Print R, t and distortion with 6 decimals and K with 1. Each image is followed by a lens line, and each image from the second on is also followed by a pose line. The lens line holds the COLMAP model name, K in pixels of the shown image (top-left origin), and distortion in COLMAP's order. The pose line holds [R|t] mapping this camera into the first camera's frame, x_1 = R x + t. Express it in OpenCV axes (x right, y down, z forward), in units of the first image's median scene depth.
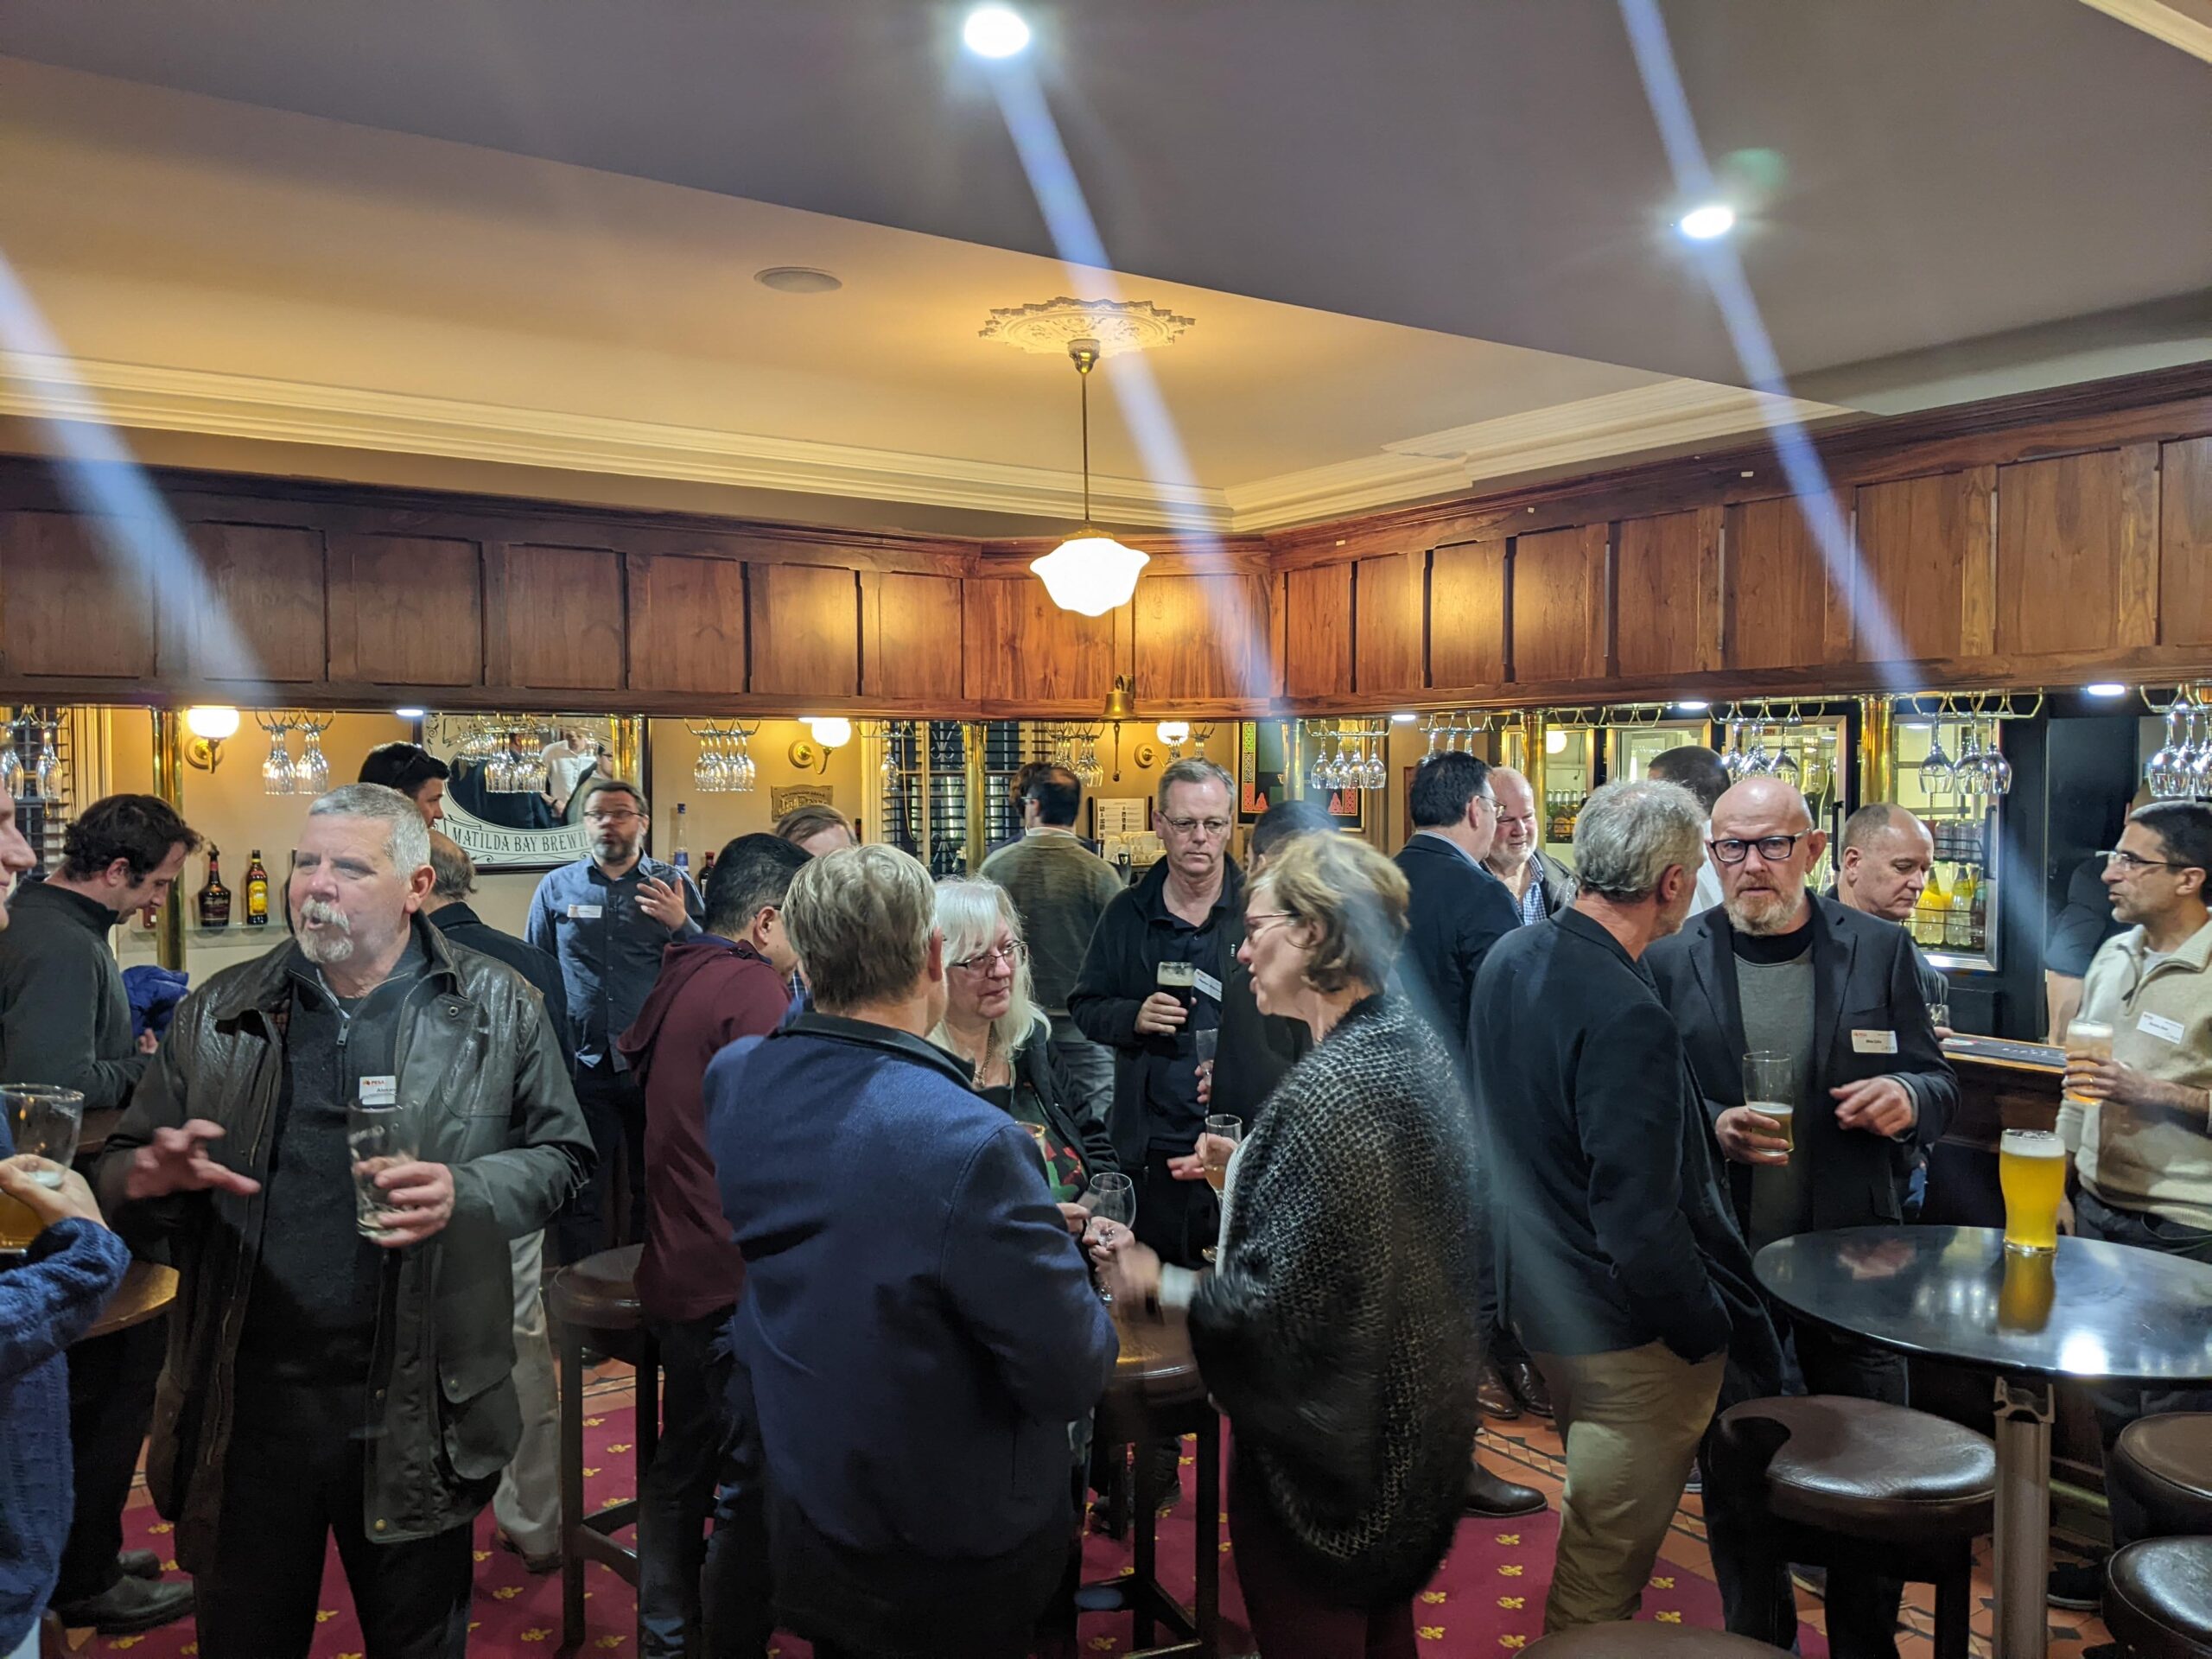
lens RADIAL K [[1788.2, 0, 1106.0], [0, 1788.2, 829.5], [0, 0, 1]] dist [0.004887, -0.084424]
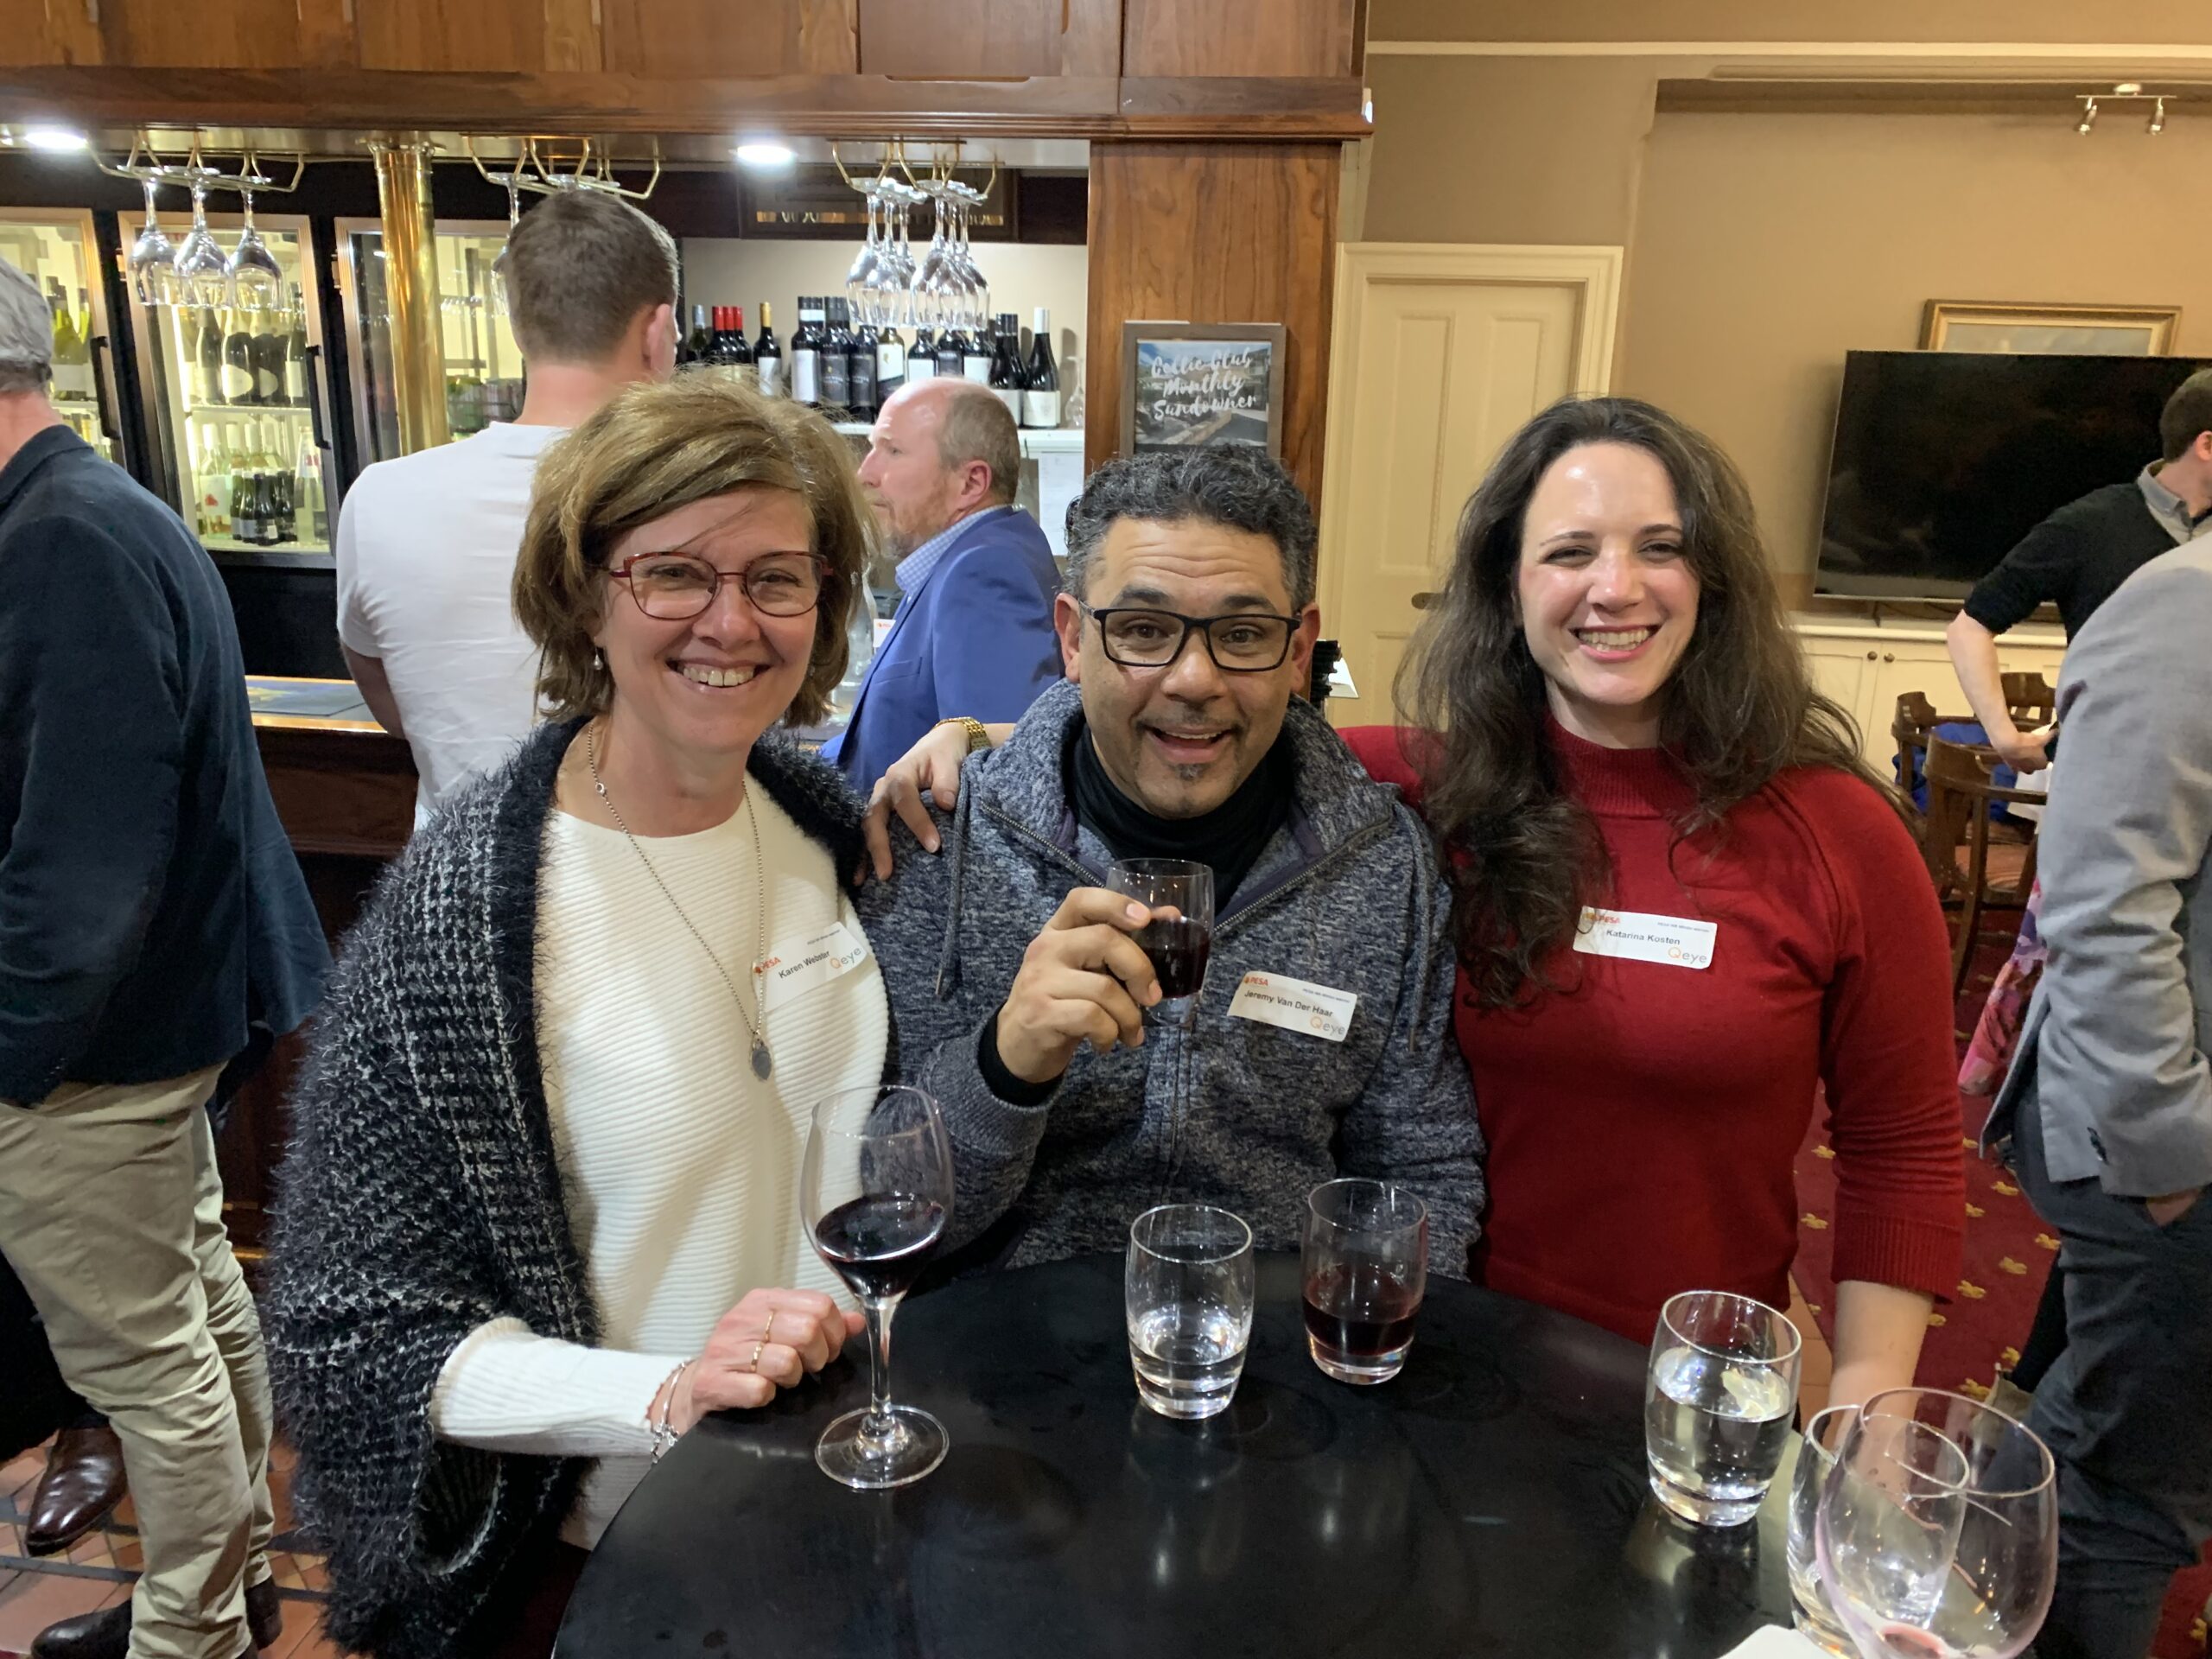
lens RADIAL K [[1708.9, 0, 1070.9], [0, 1708.9, 878.0], [0, 0, 1]] dist [0.038274, -0.002959]
pose [[0.683313, -0.190381, 0.704868, 0.118491], [-0.001994, 0.964916, 0.262551, 0.009115], [-0.730123, -0.180810, 0.658960, 0.370339]]
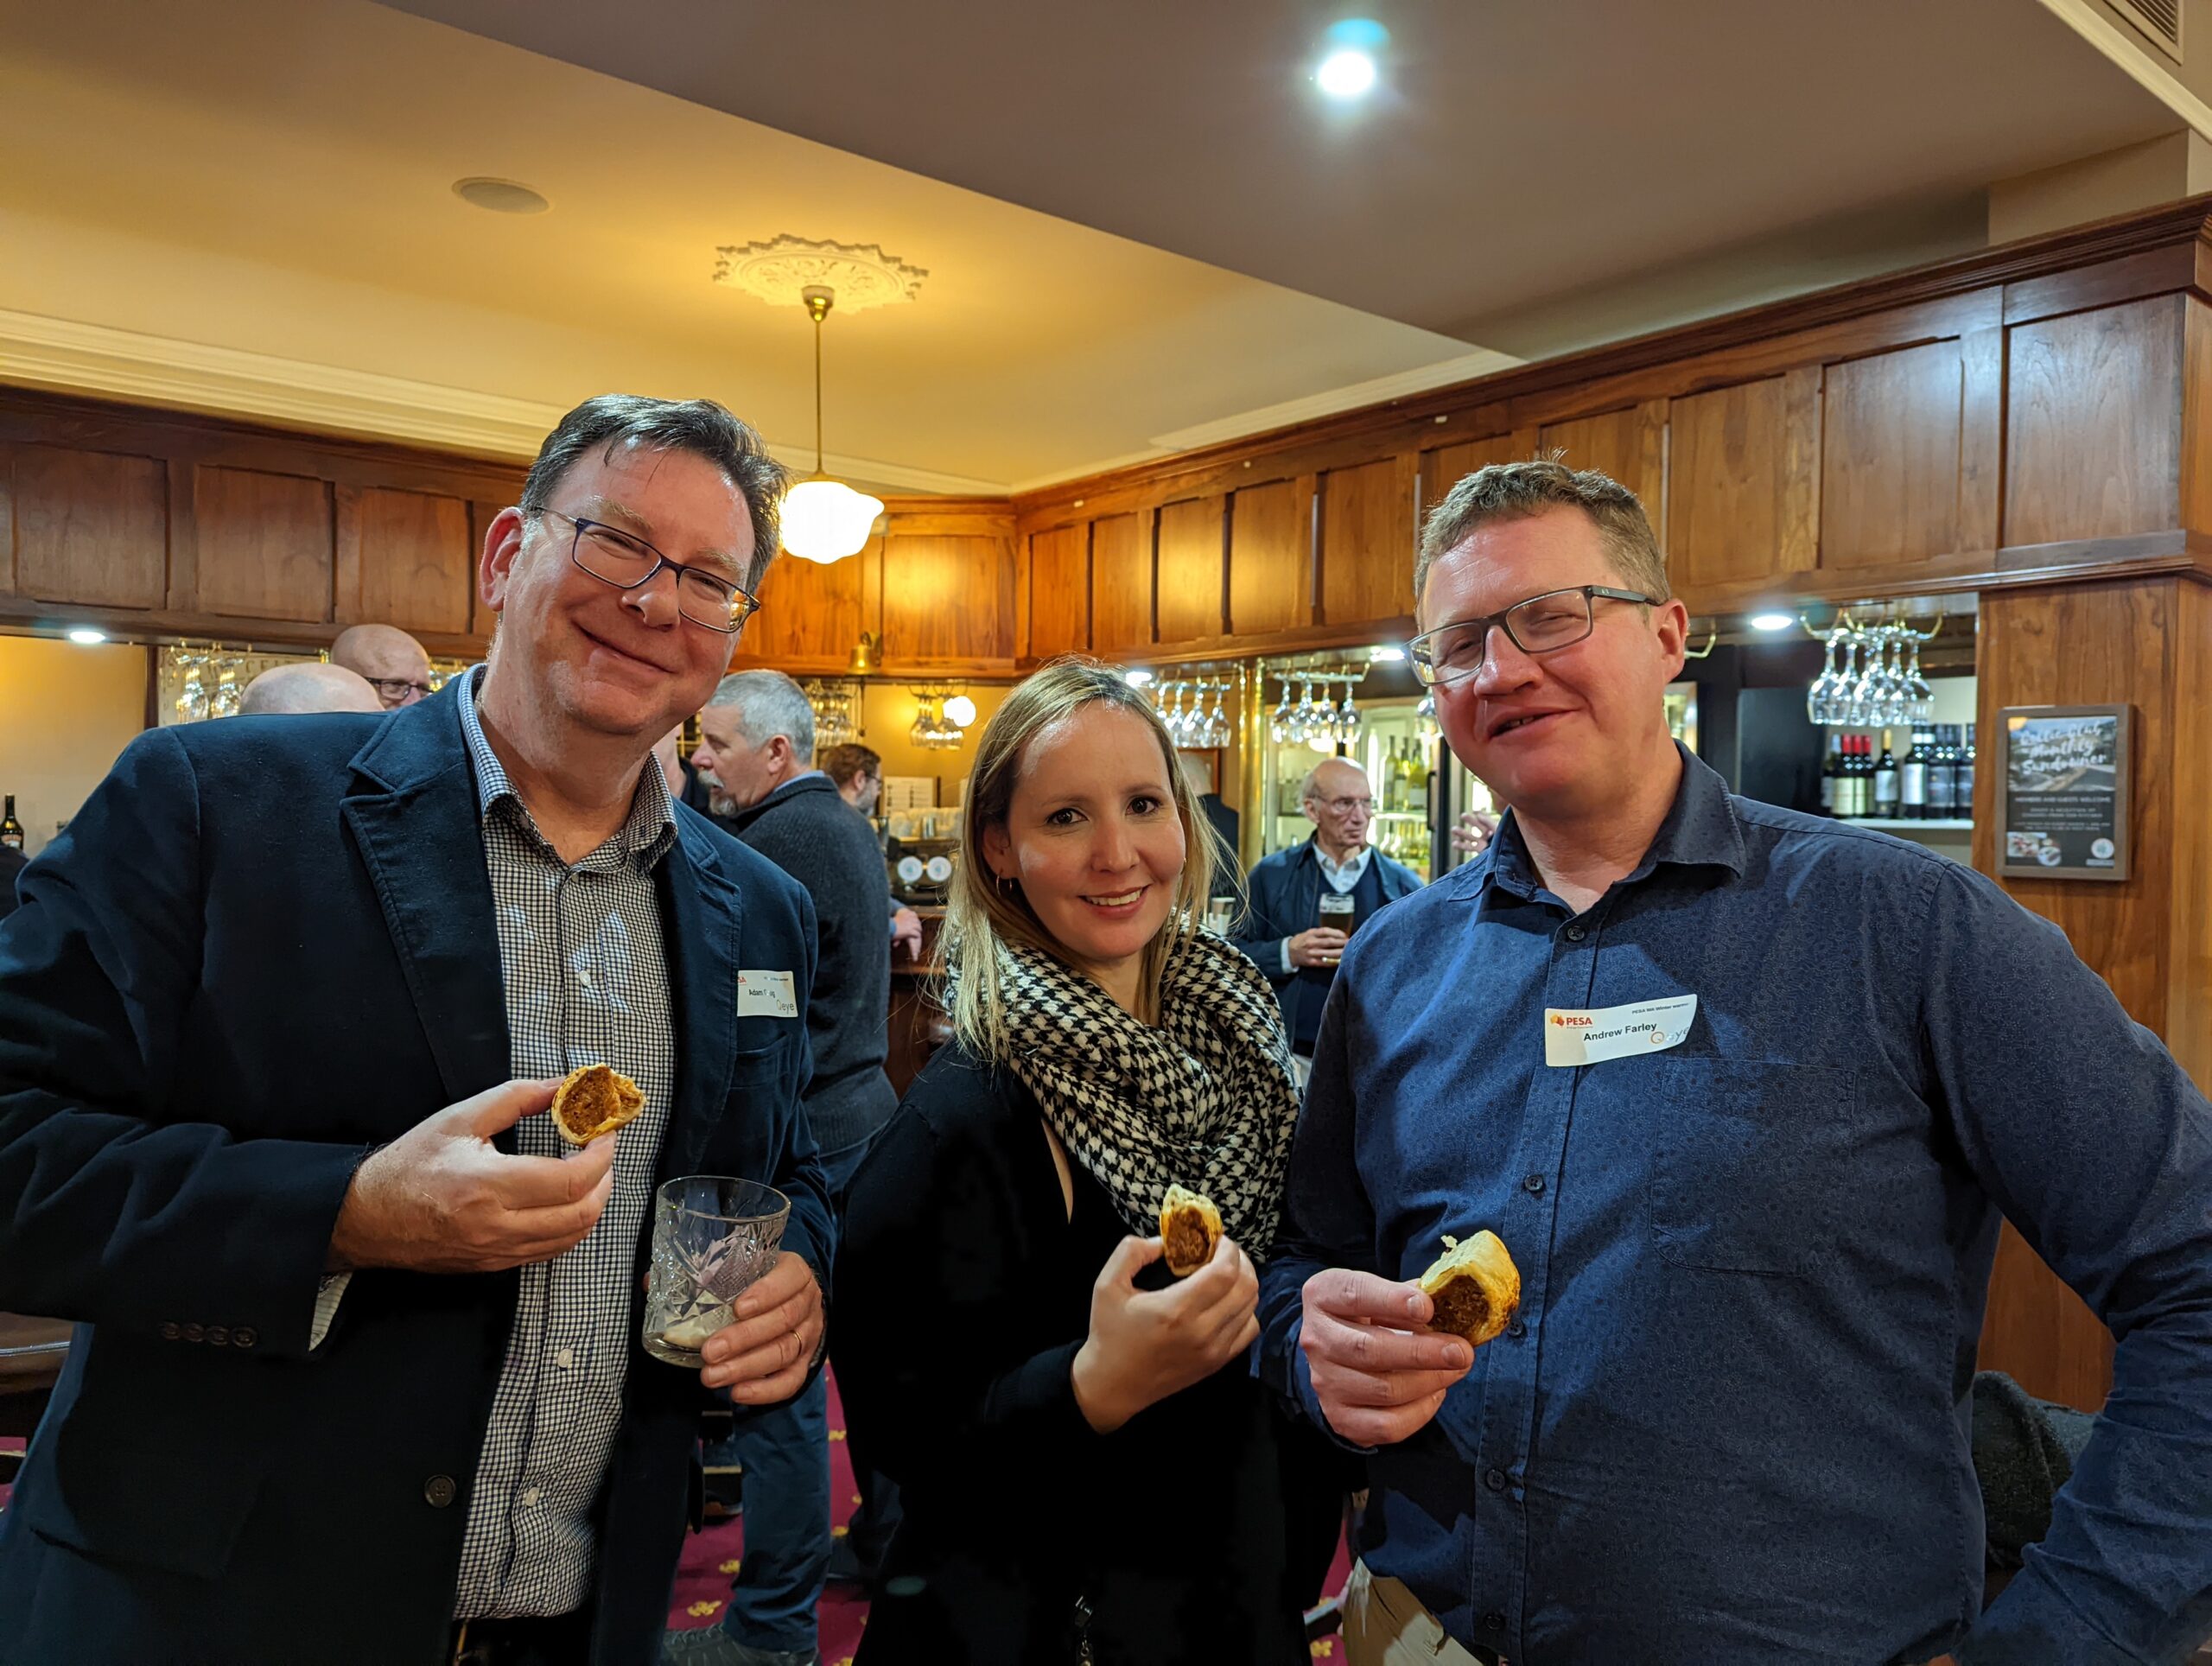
lens RADIAL K [[1552.9, 0, 1173.4], [0, 1552.9, 835.6], [0, 0, 1]] dist [0.002857, -0.004538]
pose [[0.994055, 0.013780, 0.108001, 0.106804], [-0.012410, 0.999834, -0.013343, 0.047450], [-0.108167, 0.011923, 0.994061, 0.130175]]
